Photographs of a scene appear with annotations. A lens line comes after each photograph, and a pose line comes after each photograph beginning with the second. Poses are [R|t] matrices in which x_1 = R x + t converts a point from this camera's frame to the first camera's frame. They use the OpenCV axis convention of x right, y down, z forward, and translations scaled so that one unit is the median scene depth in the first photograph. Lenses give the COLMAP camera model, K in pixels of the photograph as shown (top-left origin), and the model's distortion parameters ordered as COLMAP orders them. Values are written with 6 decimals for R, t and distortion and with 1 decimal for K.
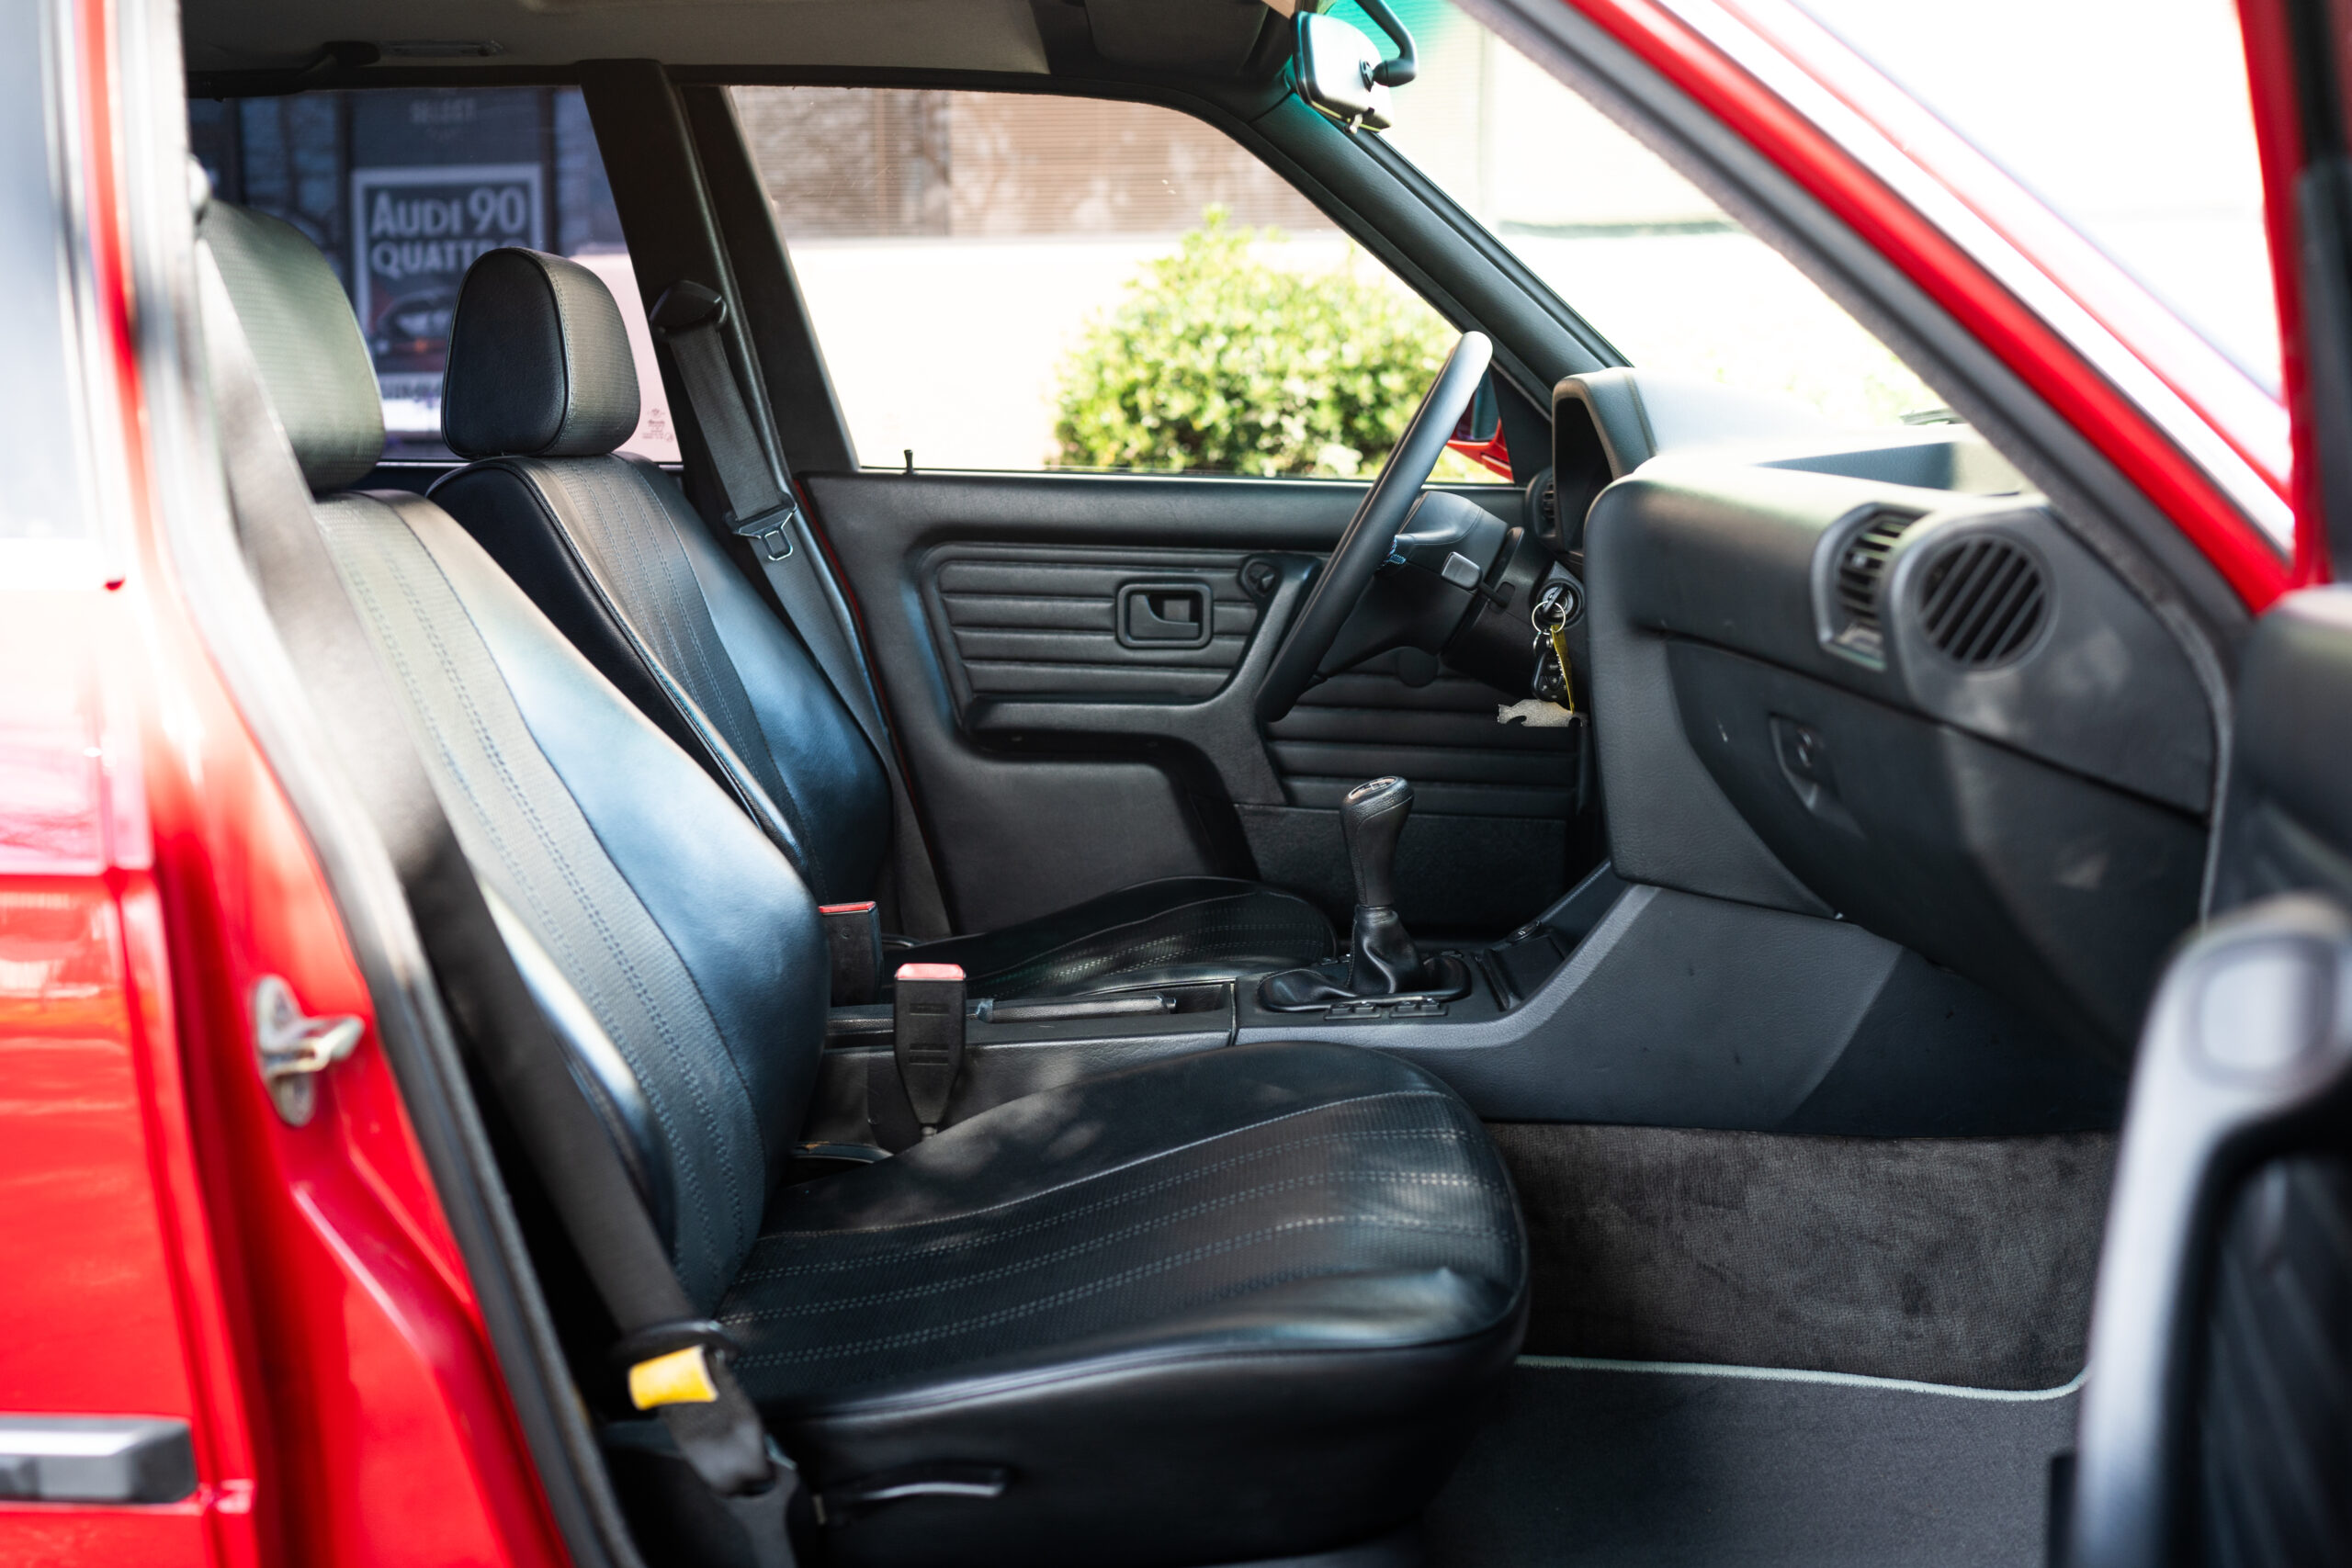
lens RADIAL K [[2315.5, 0, 1168.1], [0, 2315.5, 783.4], [0, 0, 1]] dist [-0.044037, 0.000000]
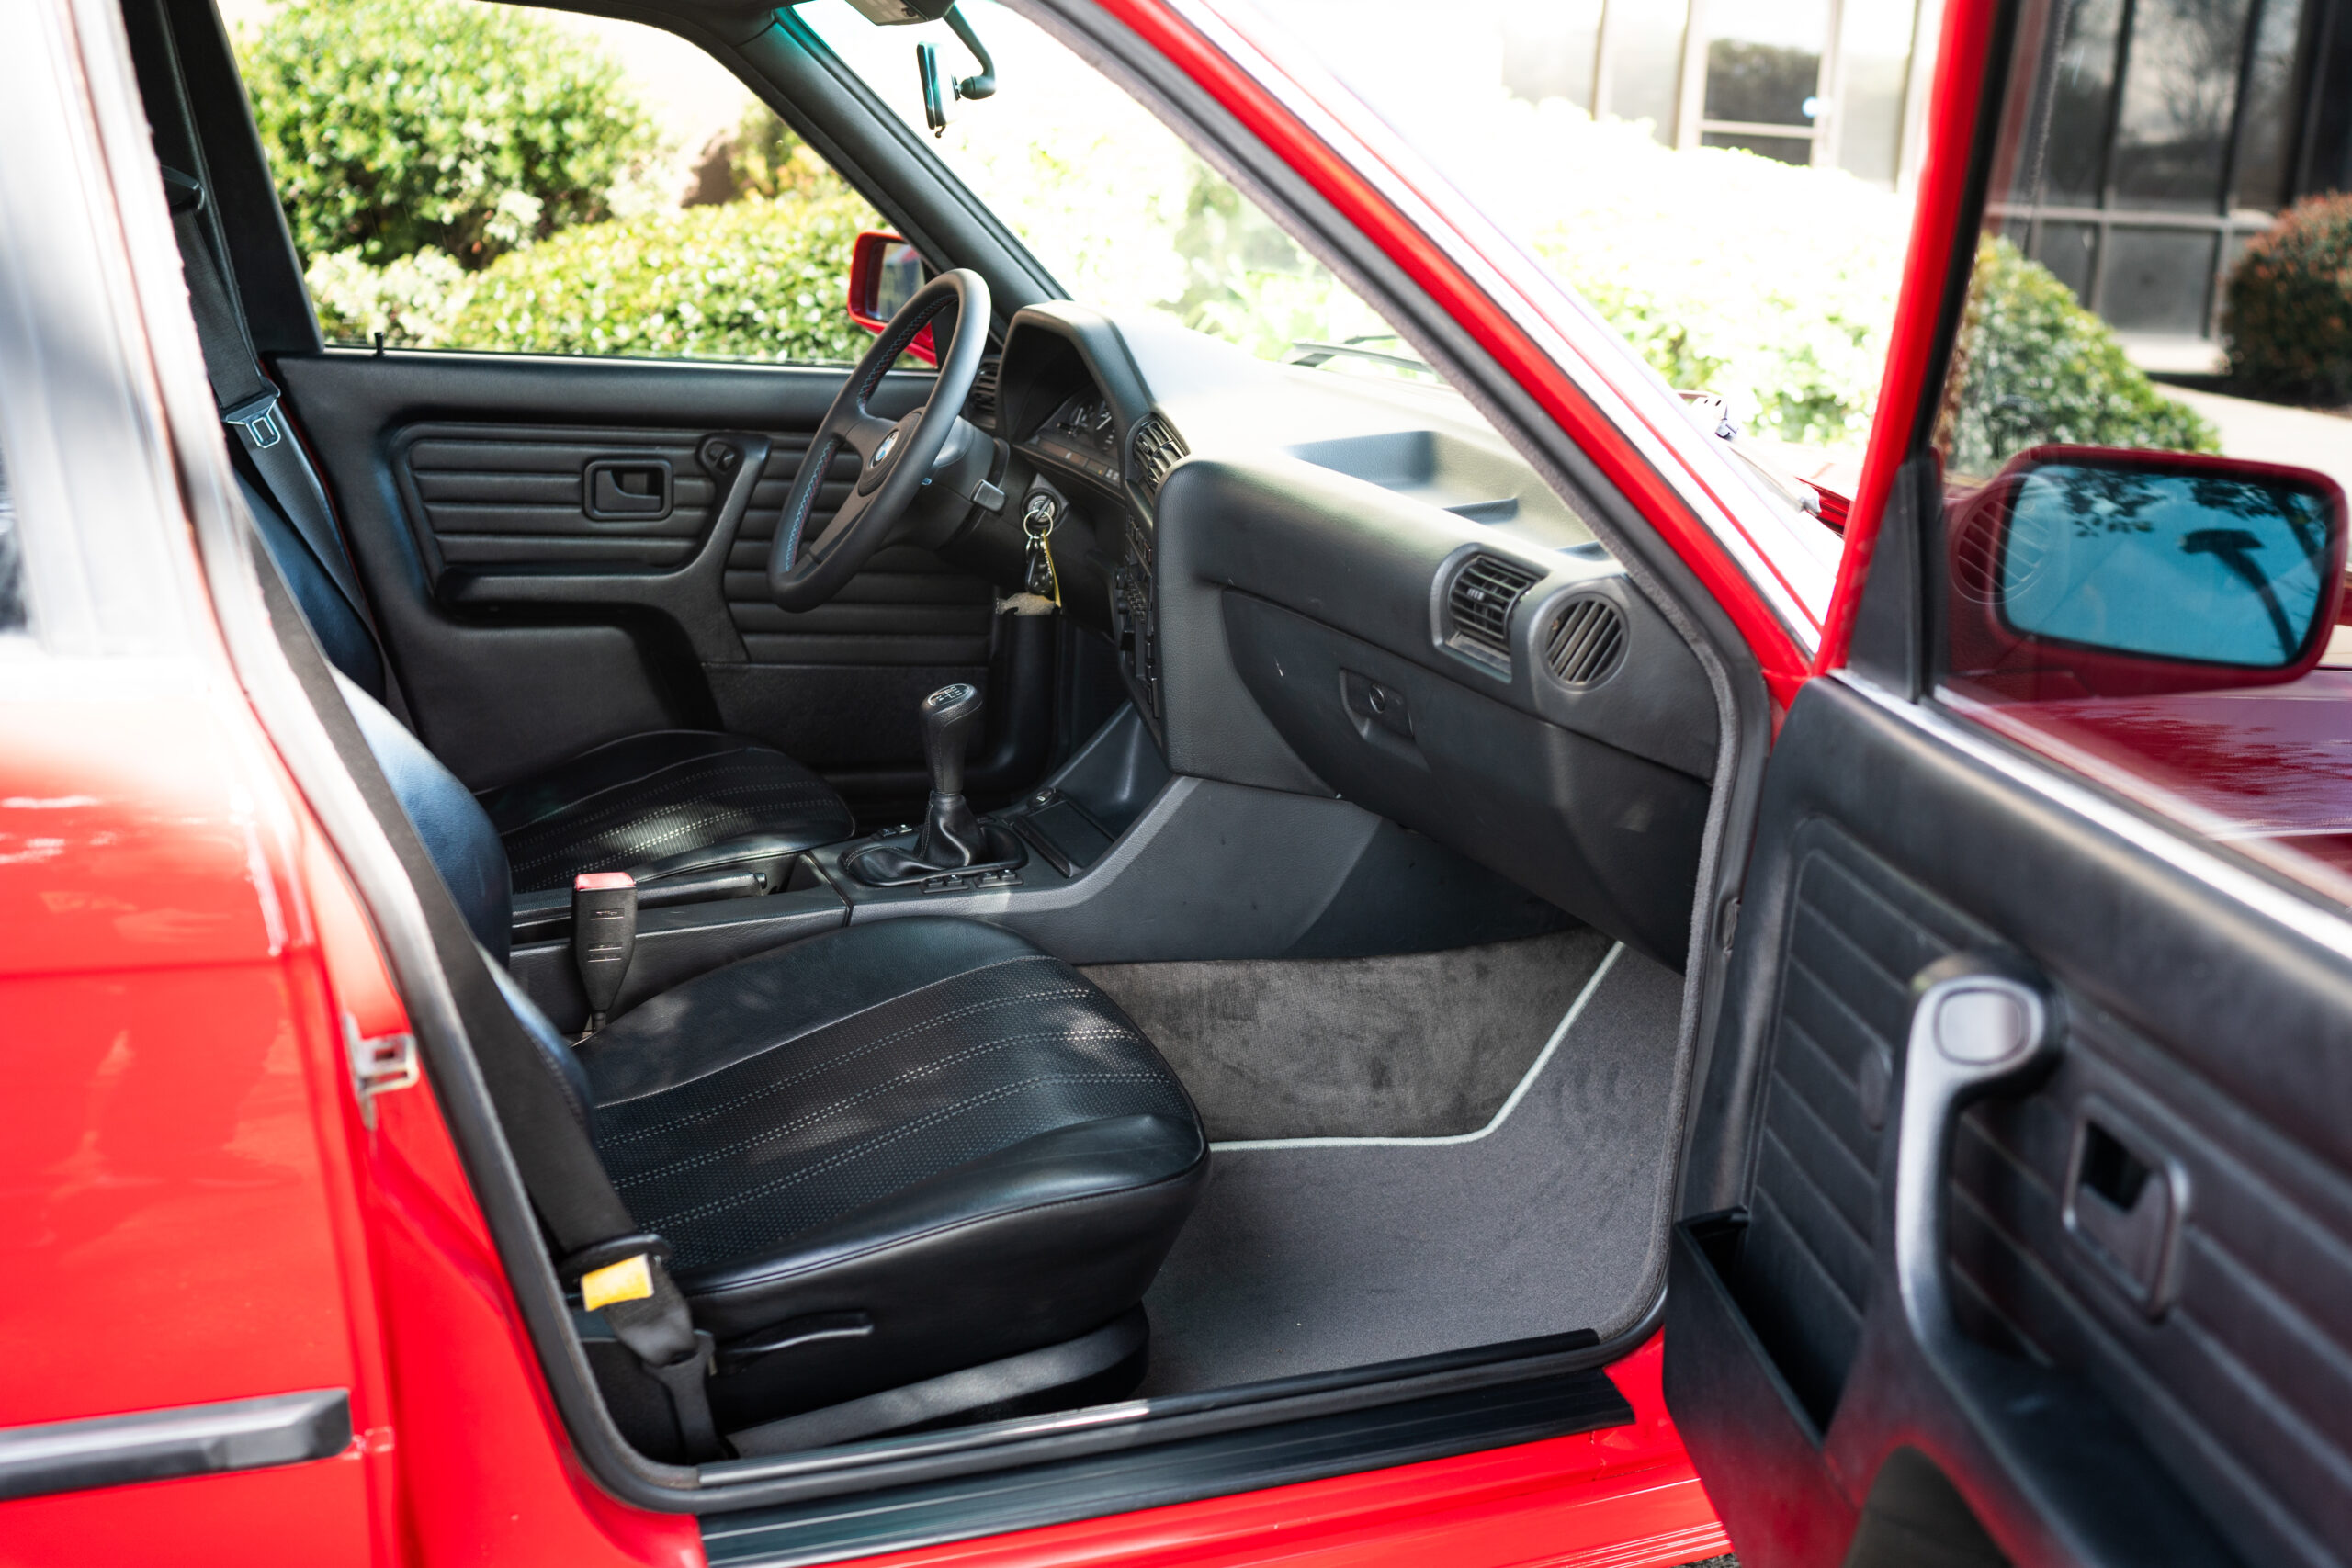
lens RADIAL K [[2315.5, 0, 1183.2], [0, 2315.5, 792.6], [0, 0, 1]] dist [-0.044037, 0.000000]
pose [[0.917238, -0.056257, 0.394347, -0.281006], [0.001415, 0.990431, 0.138002, -0.115691], [-0.398337, -0.126022, 0.908541, -0.137698]]
